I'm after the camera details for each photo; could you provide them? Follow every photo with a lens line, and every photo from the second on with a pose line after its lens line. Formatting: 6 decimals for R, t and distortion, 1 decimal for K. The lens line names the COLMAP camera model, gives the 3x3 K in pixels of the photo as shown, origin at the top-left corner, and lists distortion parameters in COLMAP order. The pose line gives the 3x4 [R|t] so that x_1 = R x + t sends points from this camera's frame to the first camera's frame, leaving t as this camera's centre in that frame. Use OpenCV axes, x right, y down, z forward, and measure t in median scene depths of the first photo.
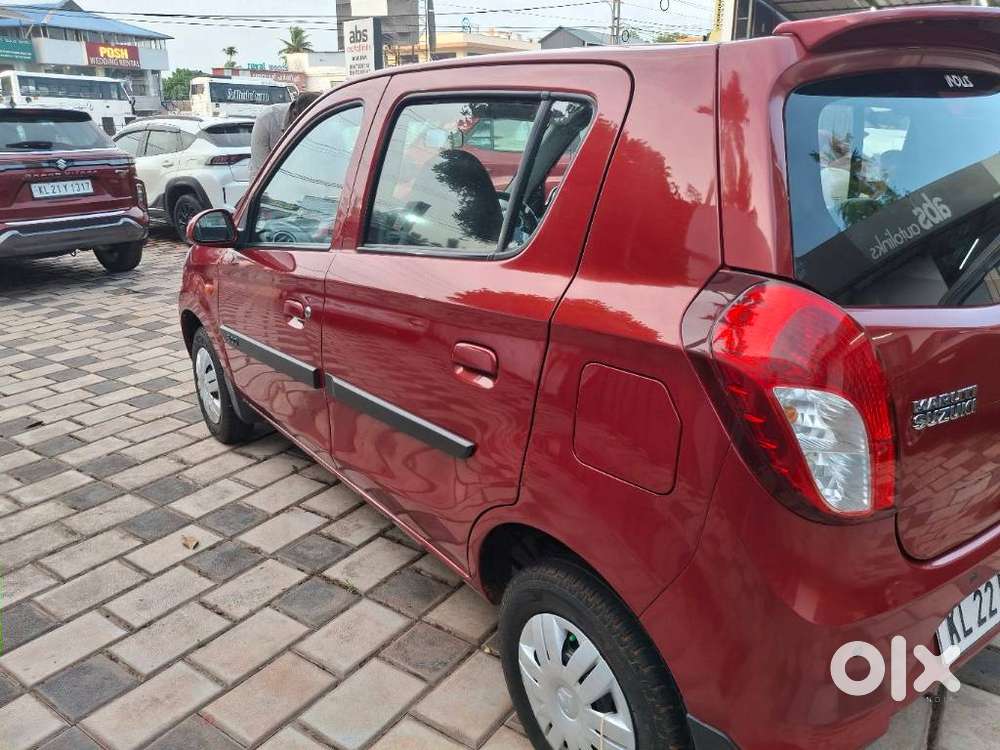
lens RADIAL K [[760.0, 0, 490.7], [0, 760.0, 371.2], [0, 0, 1]] dist [-0.002030, -0.007179]
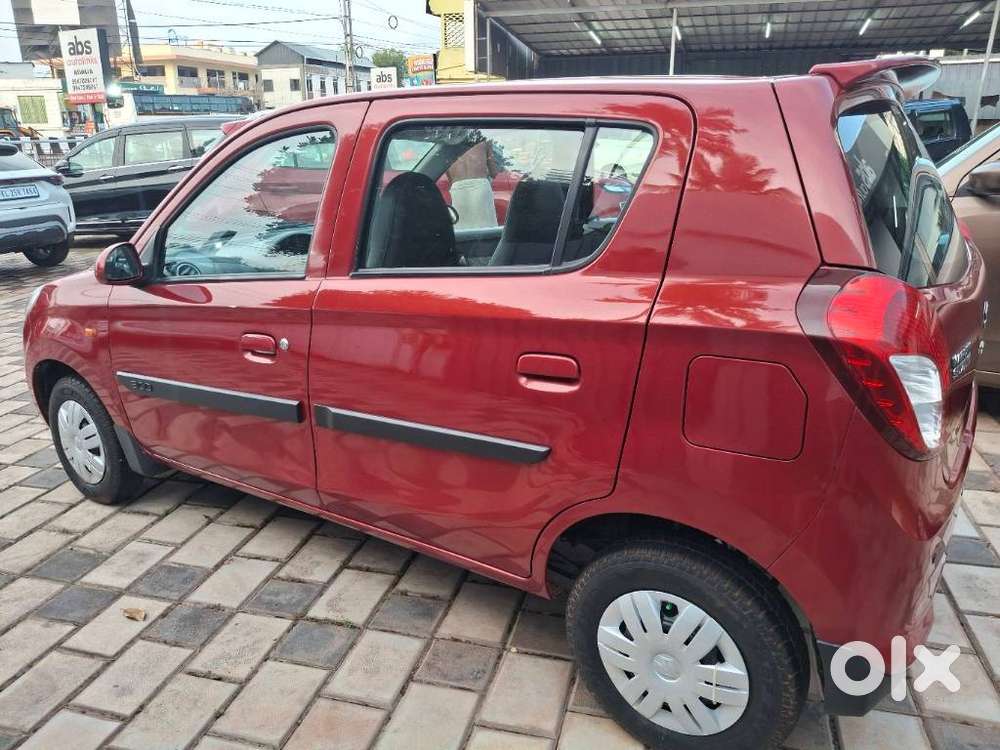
lens RADIAL K [[761.6, 0, 490.1], [0, 761.6, 375.8], [0, 0, 1]] dist [0.003094, -0.031501]
pose [[0.940439, -0.108002, 0.322351, -0.251642], [0.112507, 0.993640, 0.004681, -0.010843], [-0.320806, 0.031865, 0.946609, 0.009488]]
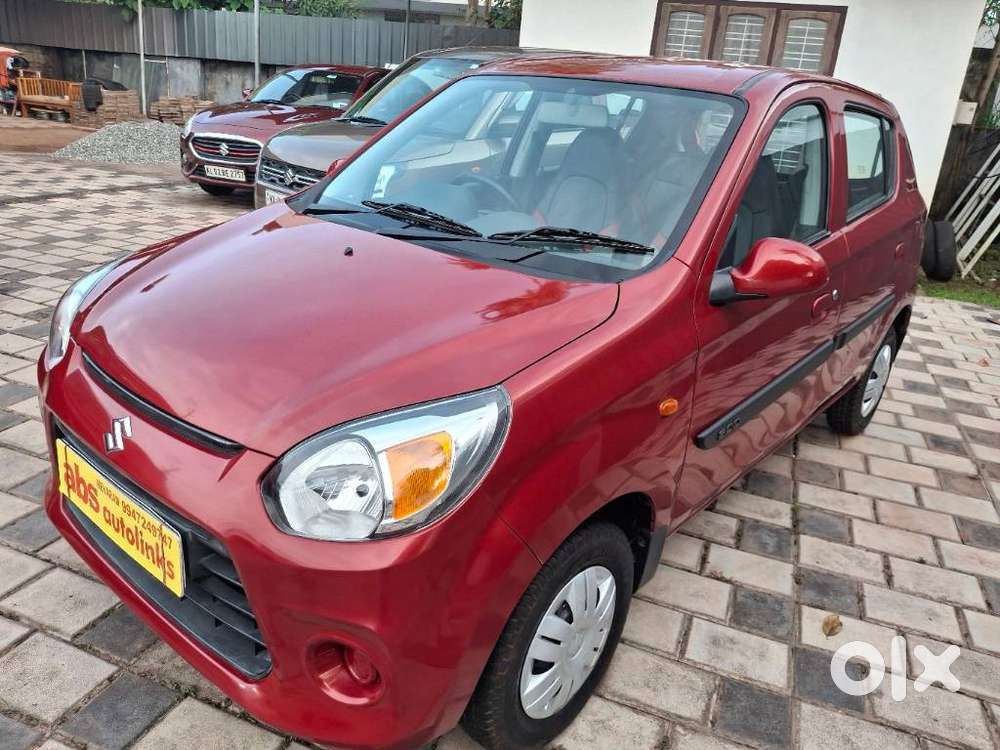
lens RADIAL K [[733.6, 0, 537.1], [0, 733.6, 373.8], [0, 0, 1]] dist [-0.007169, -0.003088]
pose [[-0.275187, -0.349006, 0.895805, -0.901183], [0.208563, 0.887919, 0.410002, -0.407660], [-0.938495, 0.299659, -0.171554, 1.315457]]
